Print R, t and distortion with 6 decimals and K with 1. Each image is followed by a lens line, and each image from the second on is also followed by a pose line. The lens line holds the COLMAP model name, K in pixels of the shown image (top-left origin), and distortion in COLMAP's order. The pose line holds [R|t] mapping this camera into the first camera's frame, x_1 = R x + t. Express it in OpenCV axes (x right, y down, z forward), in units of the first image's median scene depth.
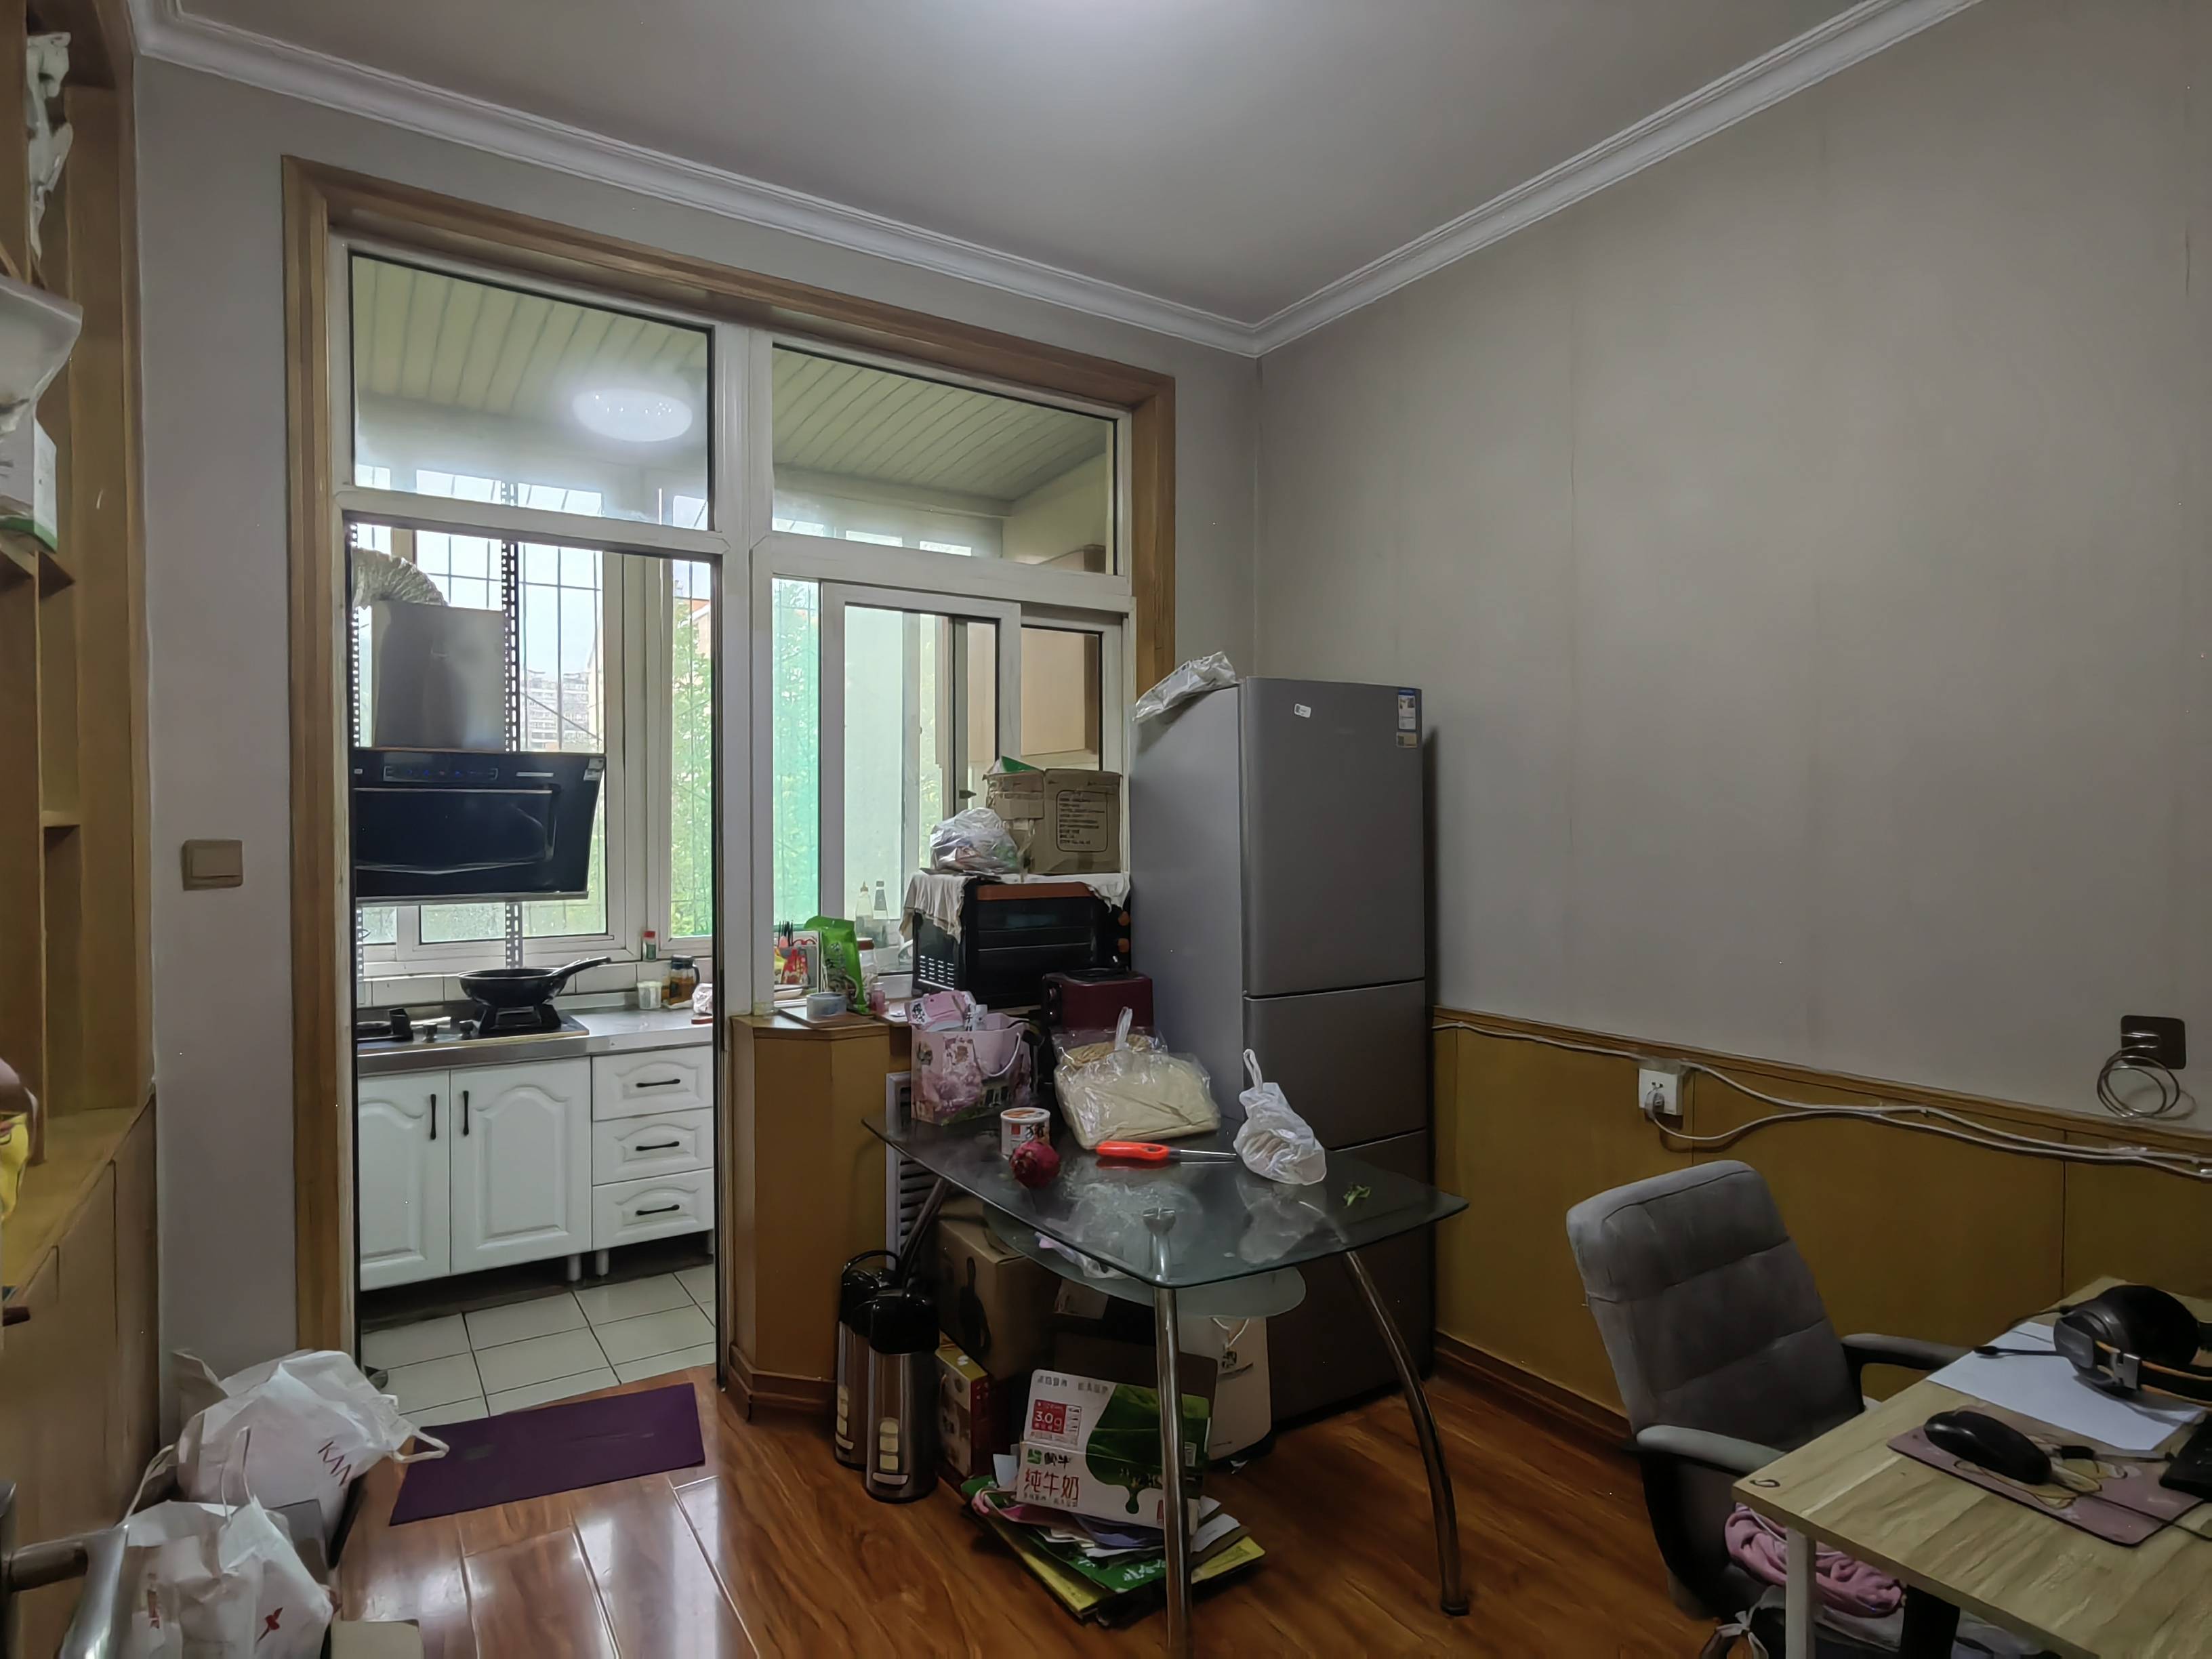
lens RADIAL K [[1194.0, 0, 1091.2], [0, 1194.0, 819.3], [0, 0, 1]] dist [-0.001443, 0.001720]
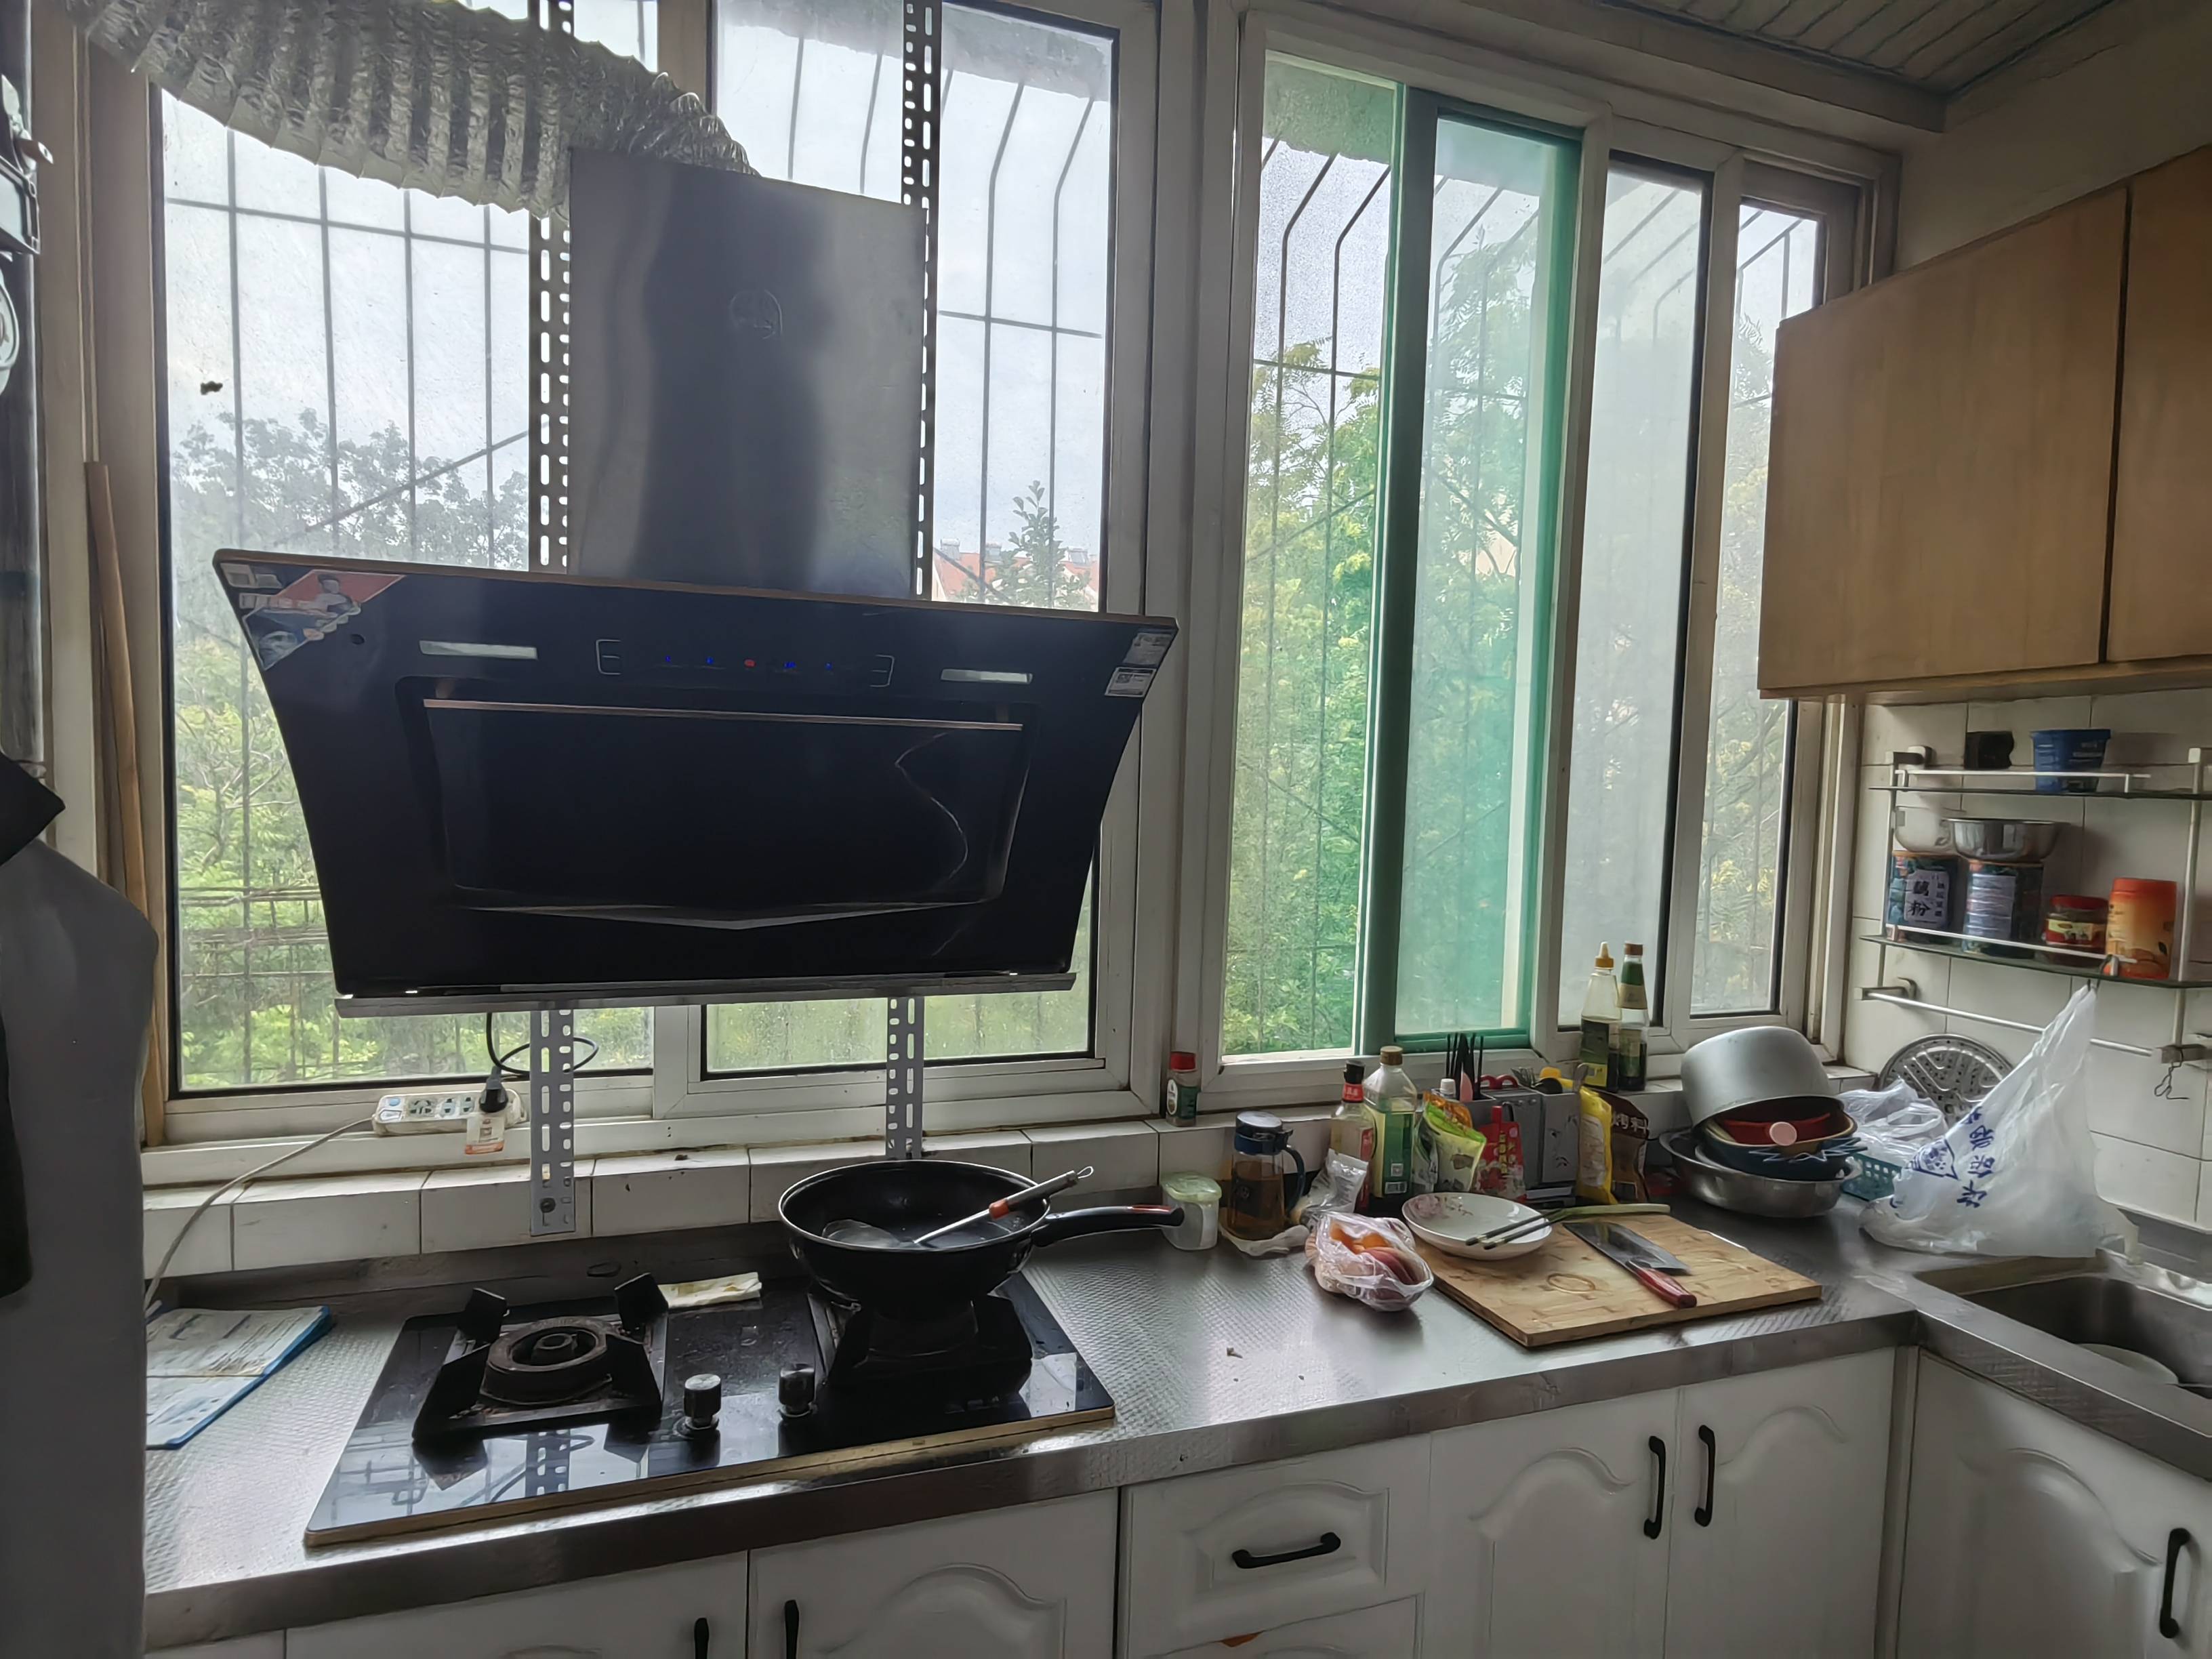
lens RADIAL K [[1194.0, 0, 1115.7], [0, 1194.0, 845.0], [0, 0, 1]] dist [-0.001443, 0.001720]
pose [[0.970215, 0.034428, -0.239786, -0.312587], [-0.022307, 0.998341, 0.053083, -0.007027], [0.241216, -0.046154, 0.969373, 0.610275]]
